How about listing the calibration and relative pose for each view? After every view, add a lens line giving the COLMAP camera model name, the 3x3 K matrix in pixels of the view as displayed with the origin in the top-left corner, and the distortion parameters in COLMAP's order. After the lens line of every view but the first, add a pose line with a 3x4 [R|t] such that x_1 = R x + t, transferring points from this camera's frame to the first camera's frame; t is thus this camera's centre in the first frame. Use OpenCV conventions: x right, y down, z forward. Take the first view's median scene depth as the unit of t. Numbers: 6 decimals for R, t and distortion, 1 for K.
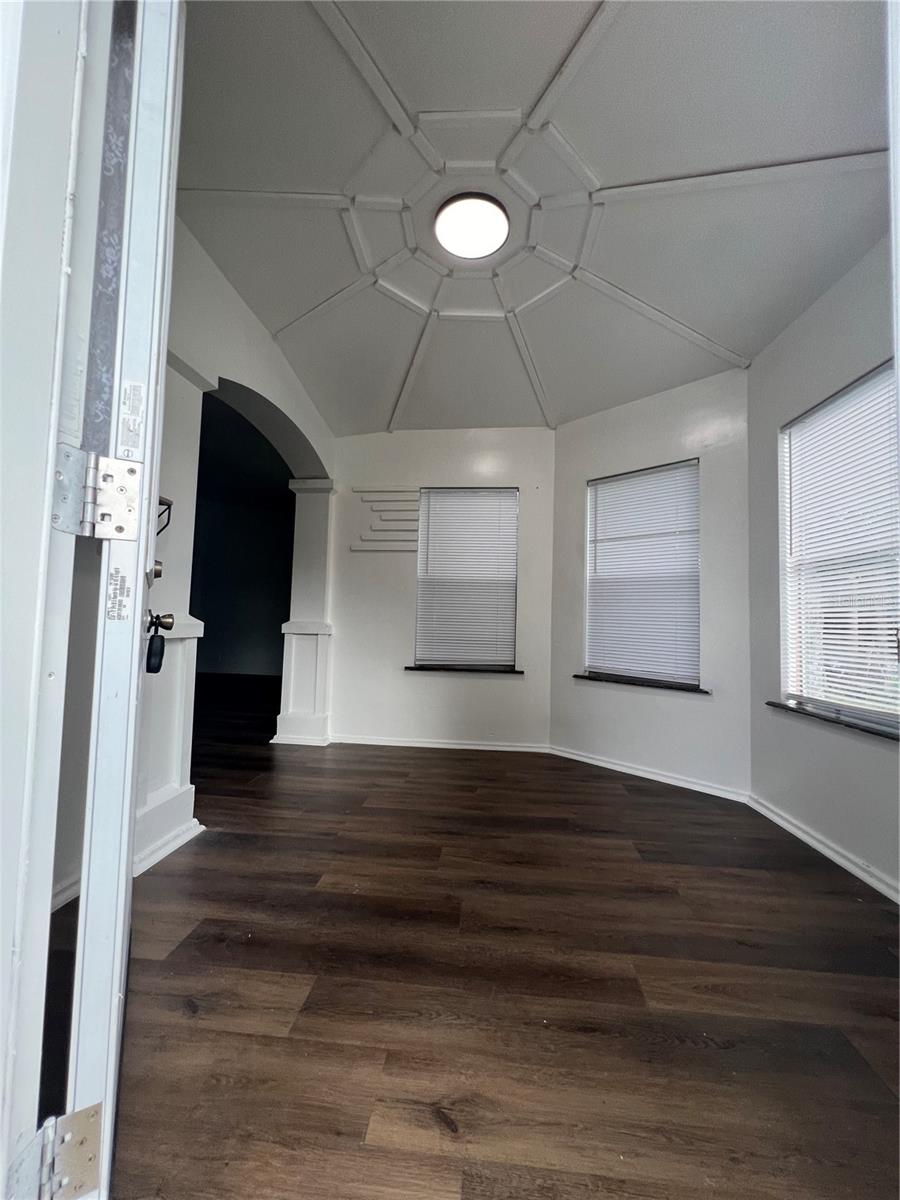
lens RADIAL K [[481.7, 0, 455.1], [0, 481.7, 598.2], [0, 0, 1]] dist [-0.002375, 0.000109]
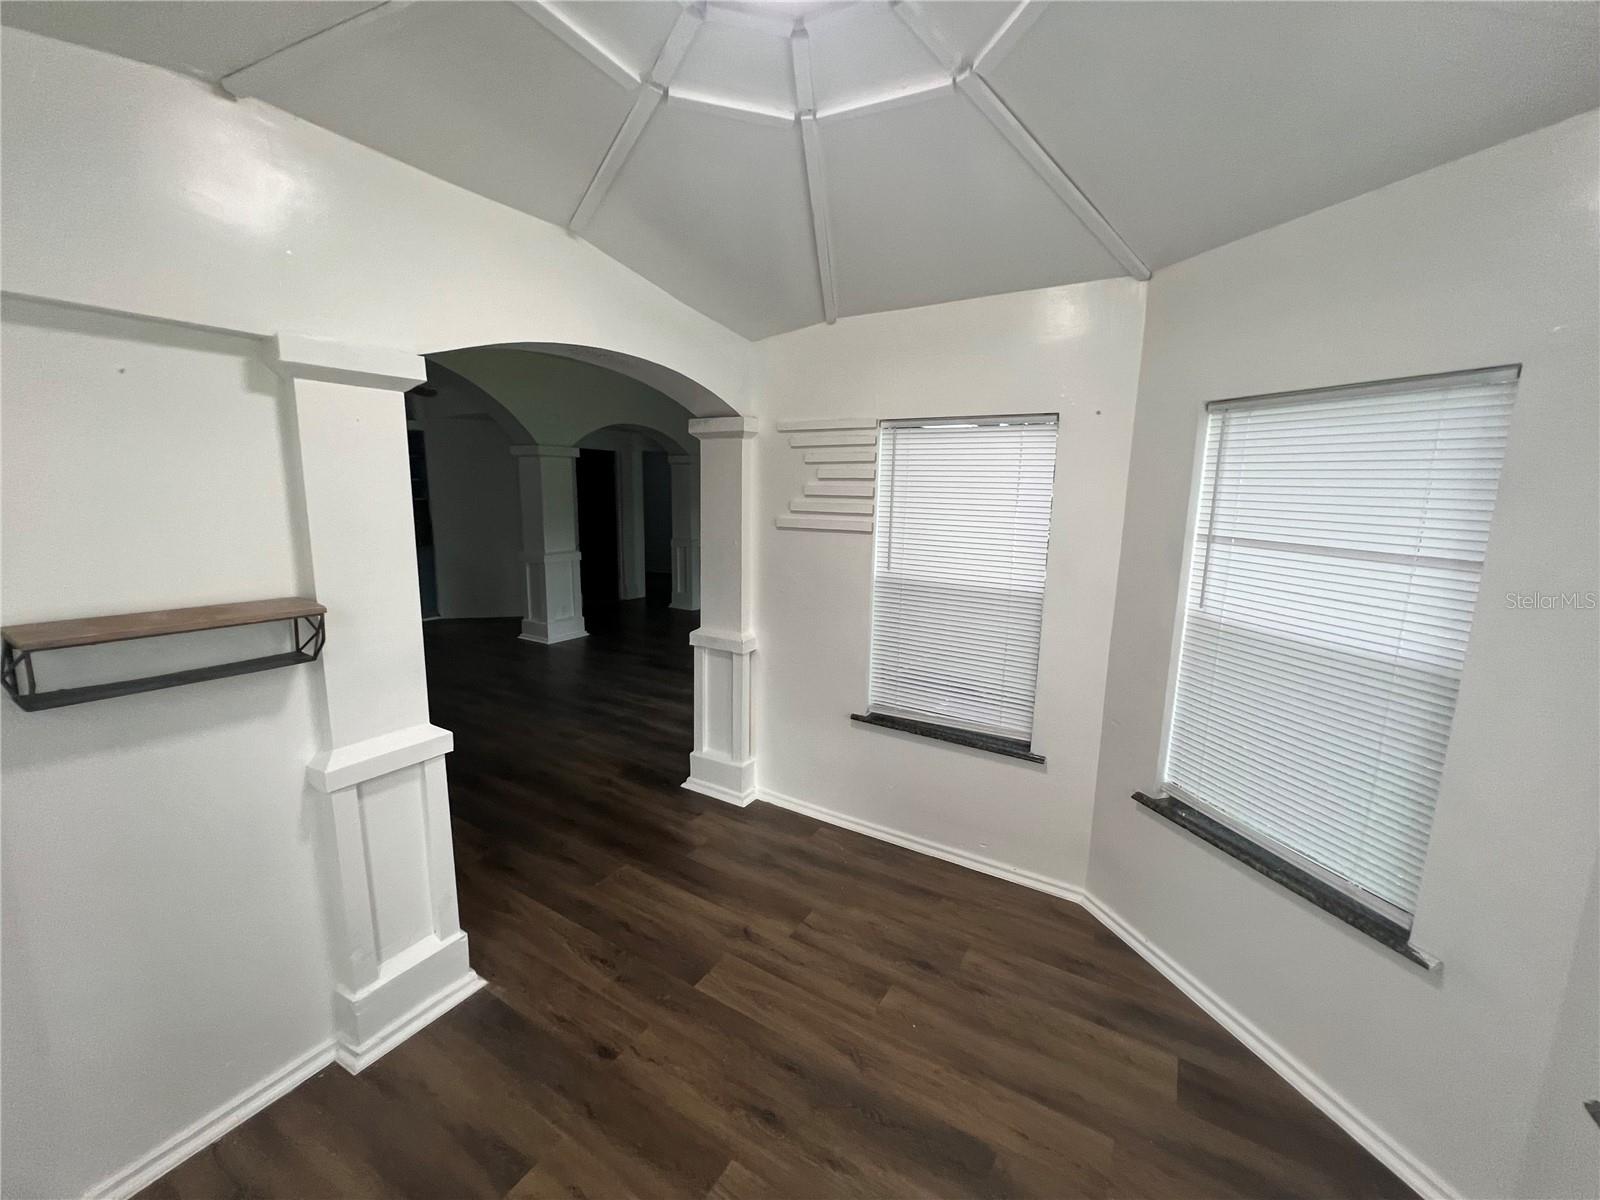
lens RADIAL K [[642.2, 0, 797.3], [0, 642.2, 594.5], [0, 0, 1]] dist [-0.002375, 0.000109]
pose [[0.896712, 0.063712, -0.438005, 0.216882], [0.027249, 0.979762, 0.198300, -0.207105], [0.441775, -0.189753, 0.876829, 0.281147]]
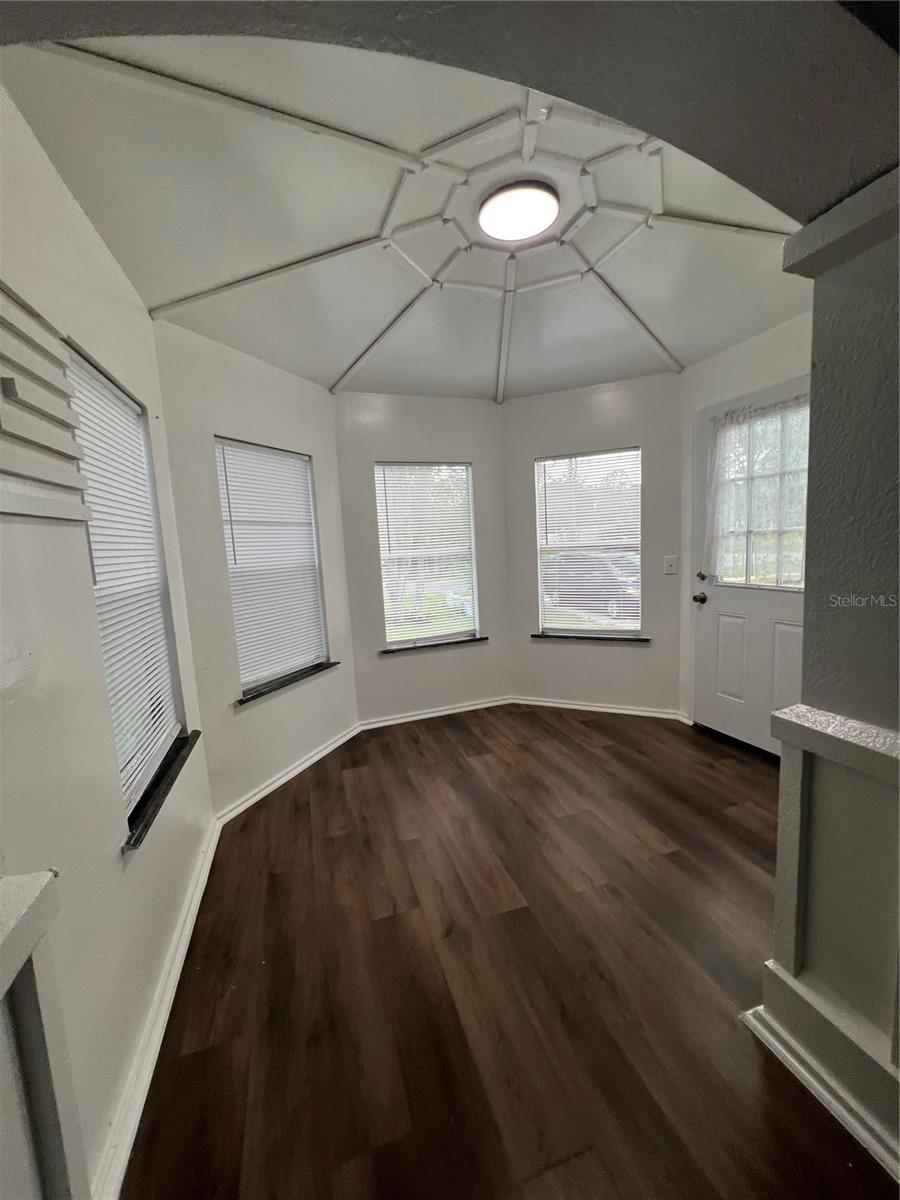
lens RADIAL K [[481.7, 0, 455.1], [0, 481.7, 598.2], [0, 0, 1]] dist [-0.002375, 0.000109]
pose [[-0.391745, -0.117884, 0.912491, -0.570235], [-0.001423, 0.991835, 0.127523, -0.100387], [-0.920073, 0.048658, -0.388714, 1.010376]]
